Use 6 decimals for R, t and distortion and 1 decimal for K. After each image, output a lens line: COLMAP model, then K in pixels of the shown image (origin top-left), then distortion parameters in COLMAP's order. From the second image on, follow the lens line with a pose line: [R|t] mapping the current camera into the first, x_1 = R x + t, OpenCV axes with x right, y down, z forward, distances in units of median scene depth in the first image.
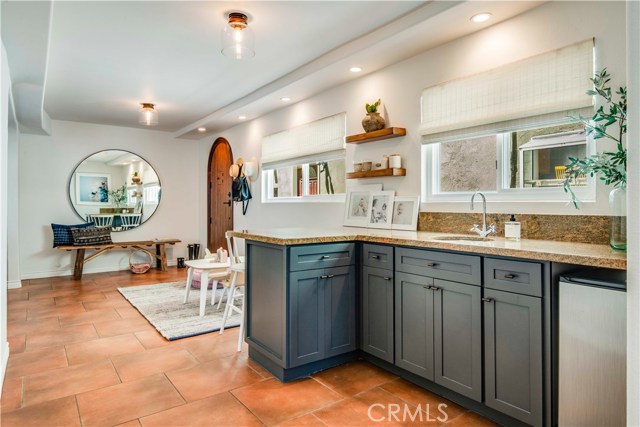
lens RADIAL K [[400.1, 0, 335.5], [0, 400.1, 211.0], [0, 0, 1]] dist [0.000271, -0.000478]
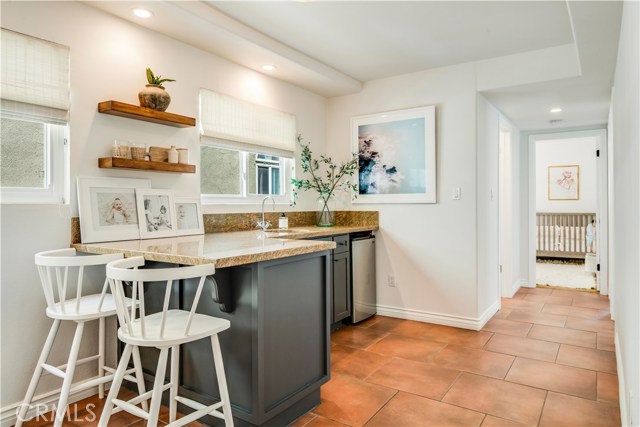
lens RADIAL K [[400.1, 0, 335.5], [0, 400.1, 211.0], [0, 0, 1]] dist [0.000271, -0.000478]
pose [[-0.346665, -0.007421, 0.937960, -0.815903], [0.026551, 0.999490, 0.017721, -0.013945], [-0.937613, 0.031047, -0.346291, 1.052599]]
